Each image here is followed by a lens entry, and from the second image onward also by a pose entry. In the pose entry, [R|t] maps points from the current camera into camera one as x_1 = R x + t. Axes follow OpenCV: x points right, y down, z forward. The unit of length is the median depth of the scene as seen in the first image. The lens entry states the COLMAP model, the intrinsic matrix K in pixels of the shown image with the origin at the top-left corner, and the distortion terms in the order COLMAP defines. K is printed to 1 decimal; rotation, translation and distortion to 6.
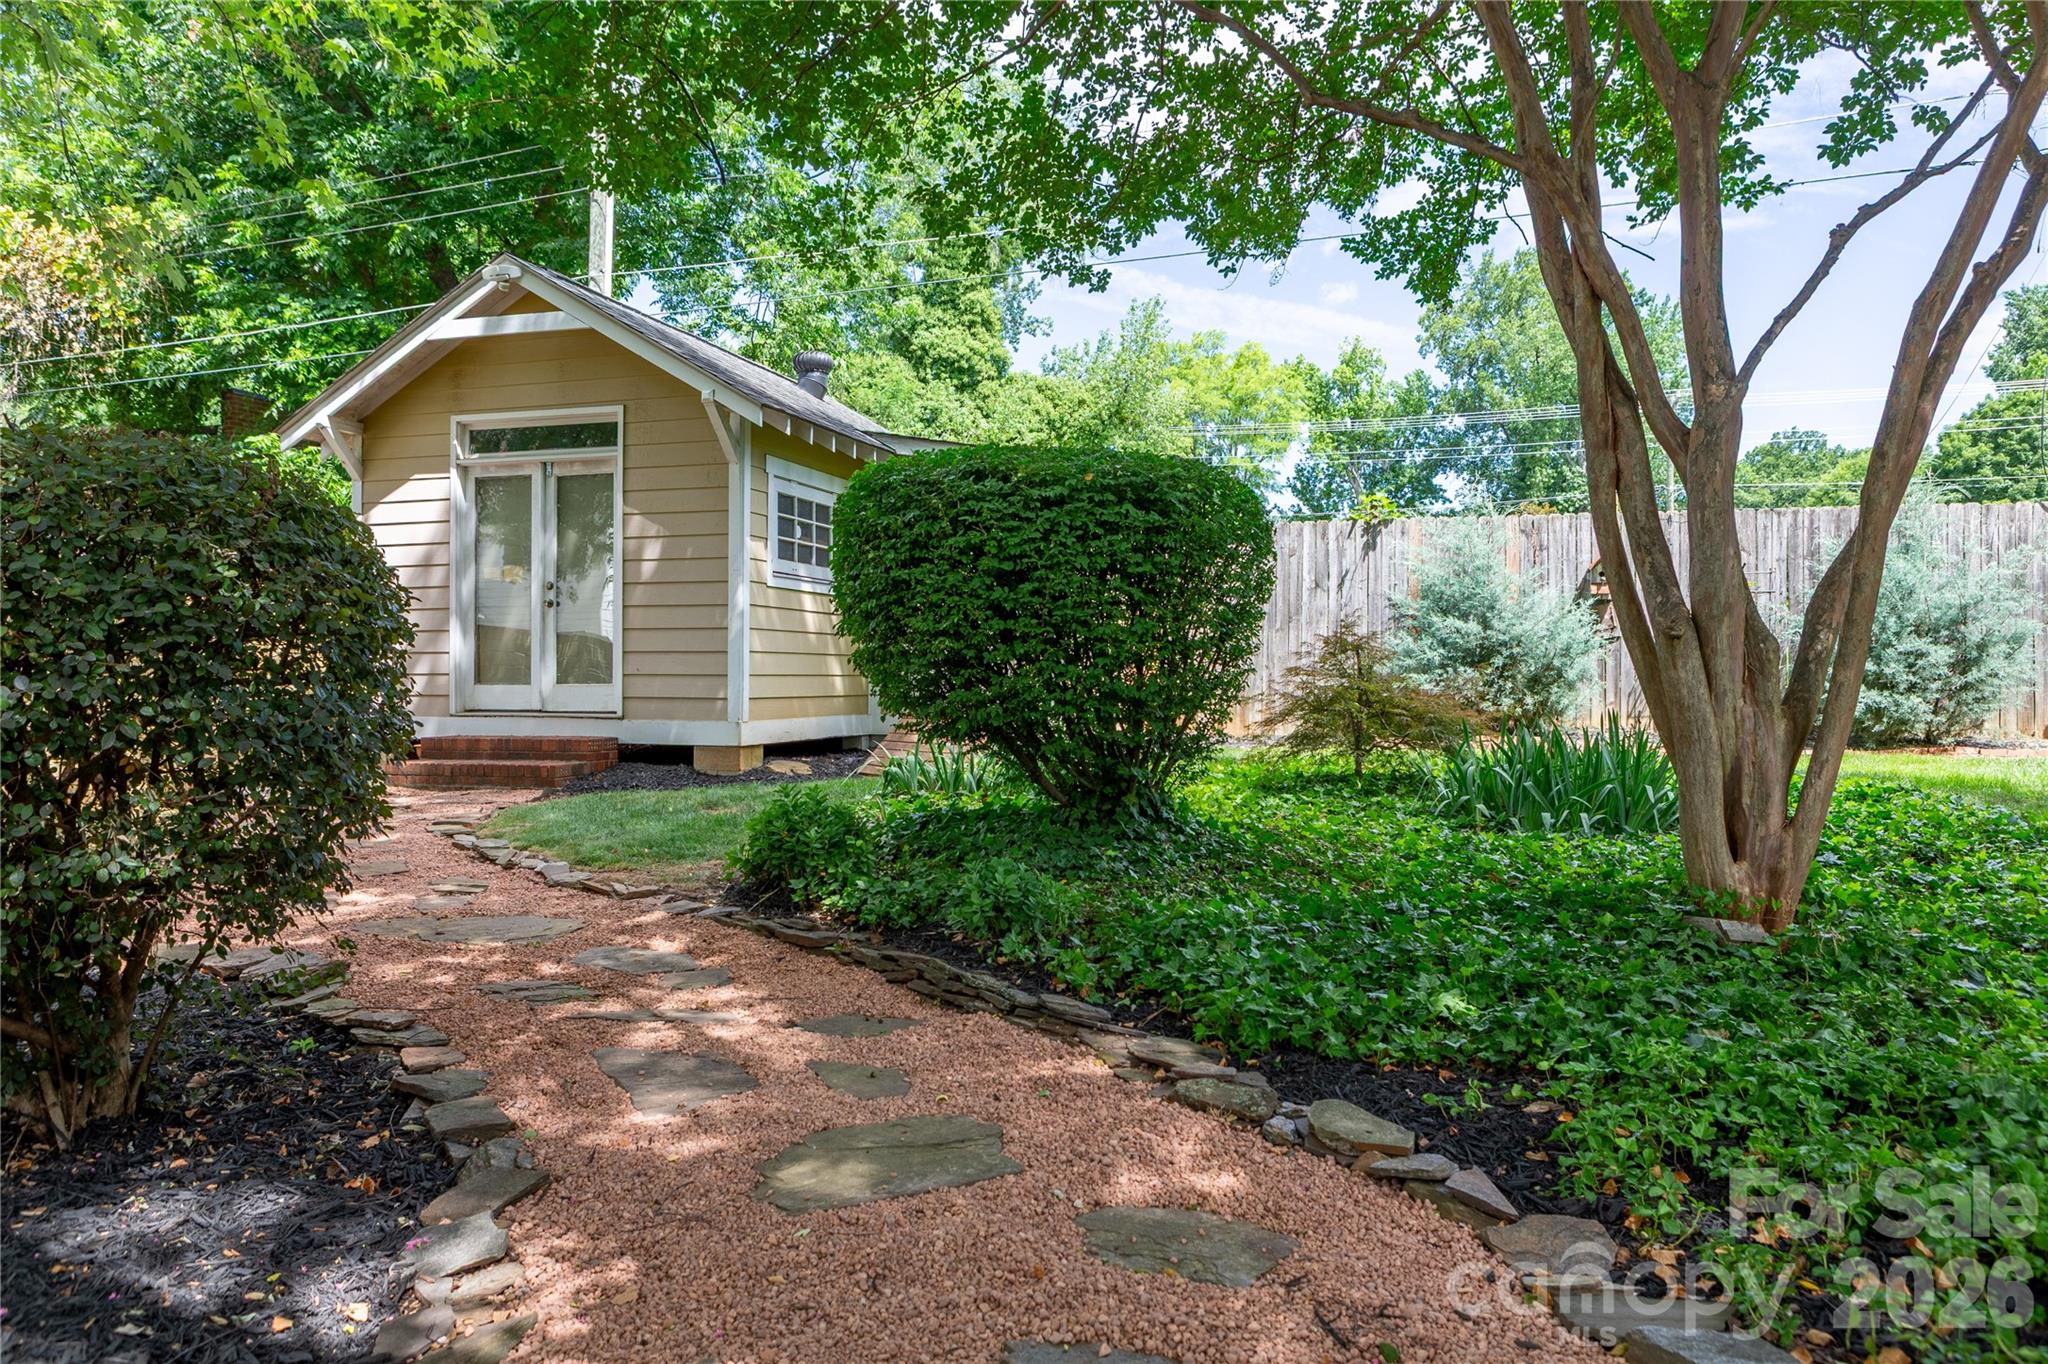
lens RADIAL K [[1445.4, 0, 1041.7], [0, 1445.4, 692.4], [0, 0, 1]] dist [-0.023861, 0.018924]
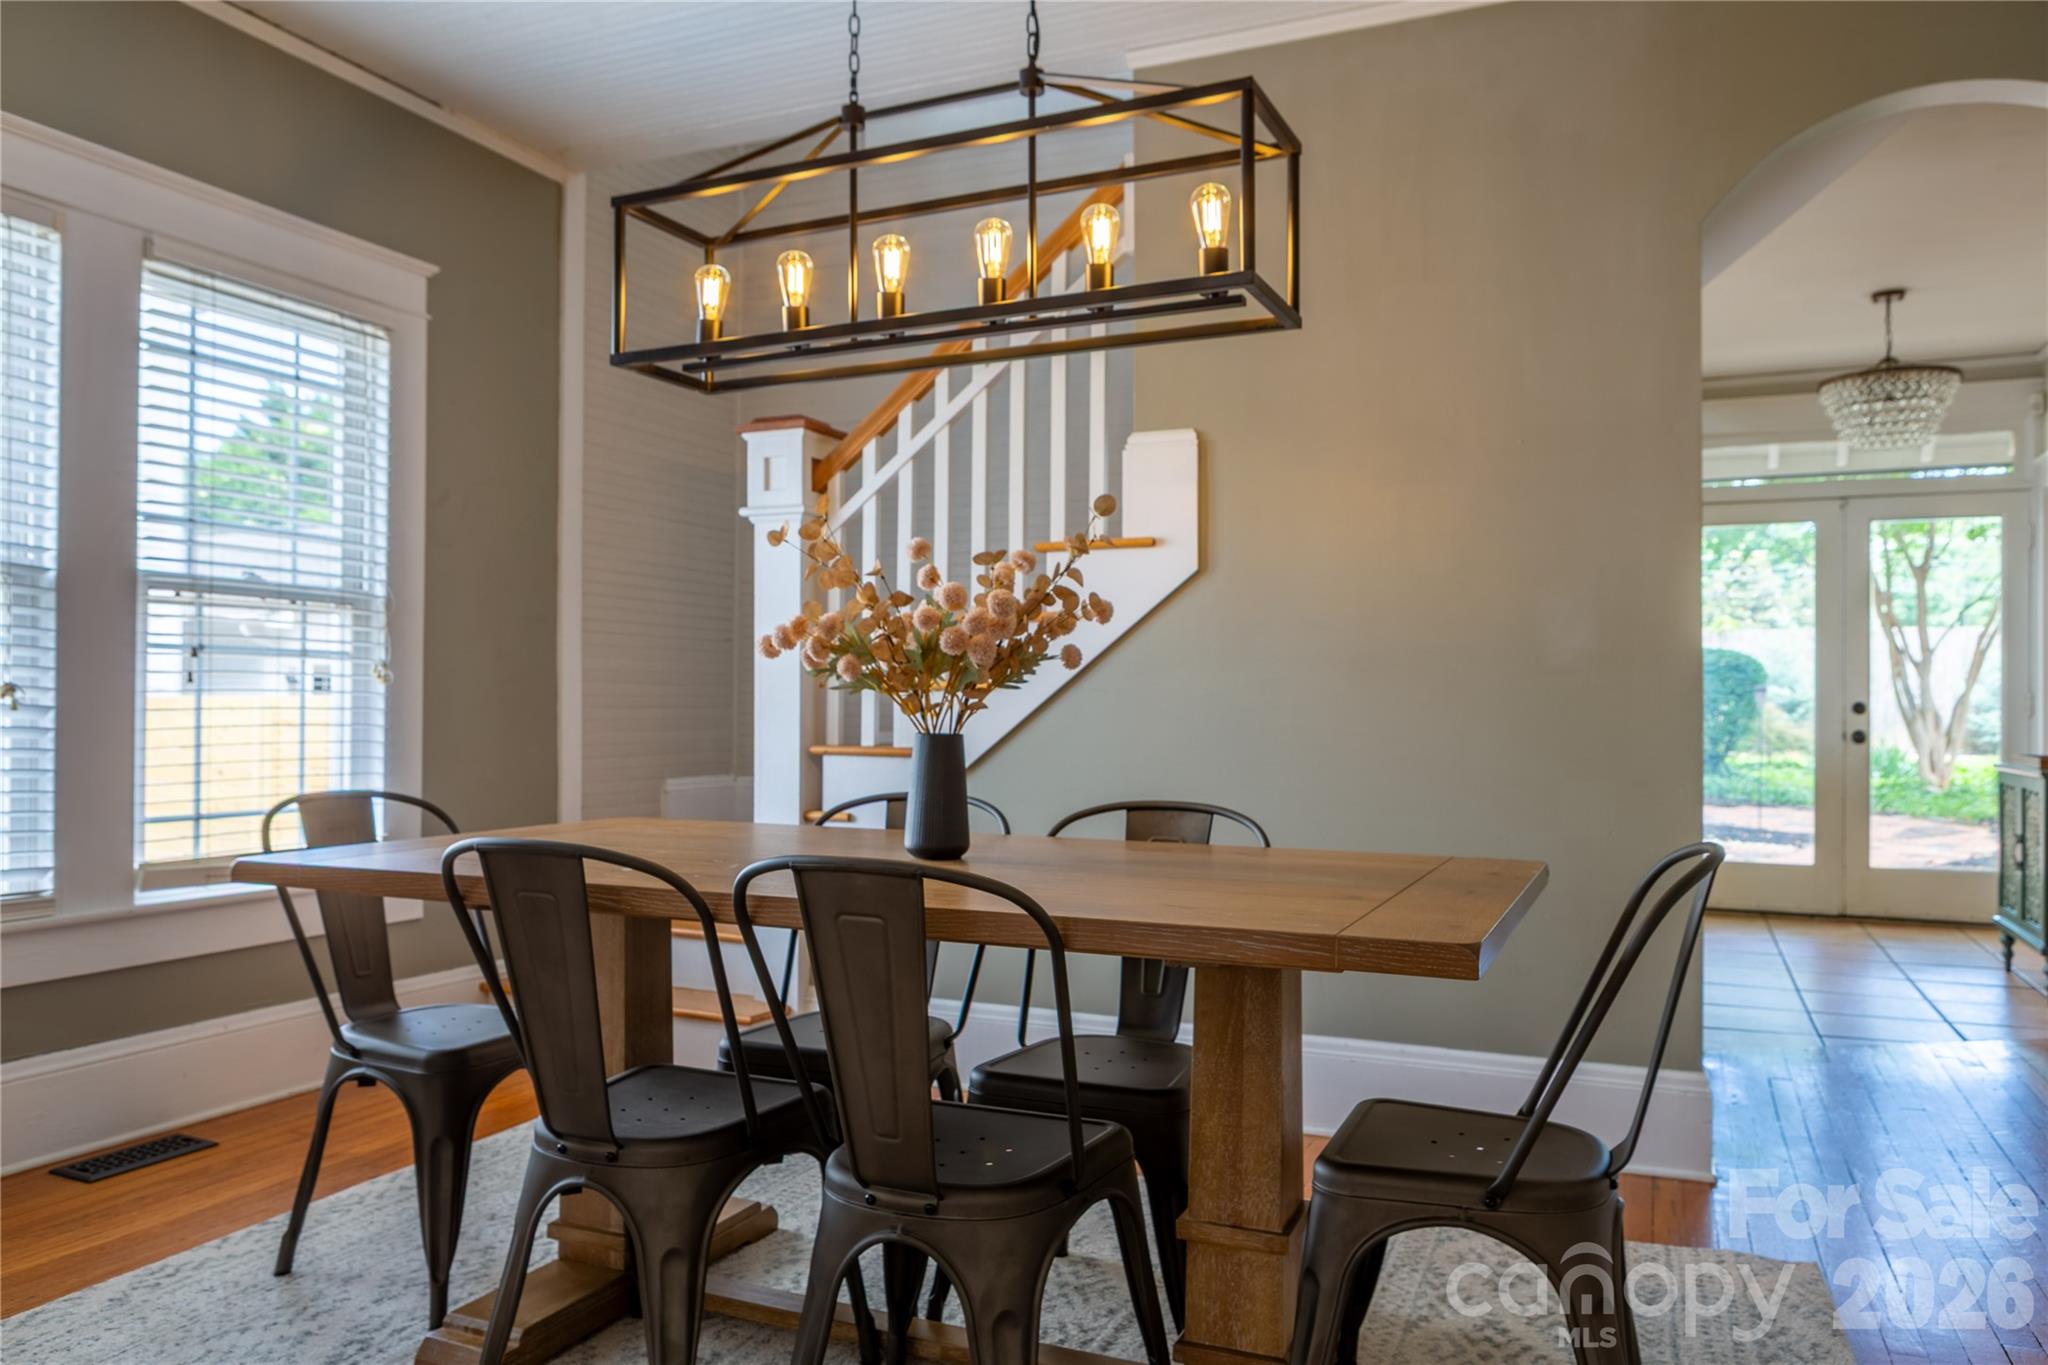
lens RADIAL K [[1445.4, 0, 1034.9], [0, 1445.4, 685.0], [0, 0, 1]] dist [-0.023861, 0.018924]
pose [[0.993593, -0.000152, -0.113016, -1.410836], [-0.001760, 0.999857, -0.016822, -0.060053], [0.113002, 0.016913, 0.993451, -2.965782]]
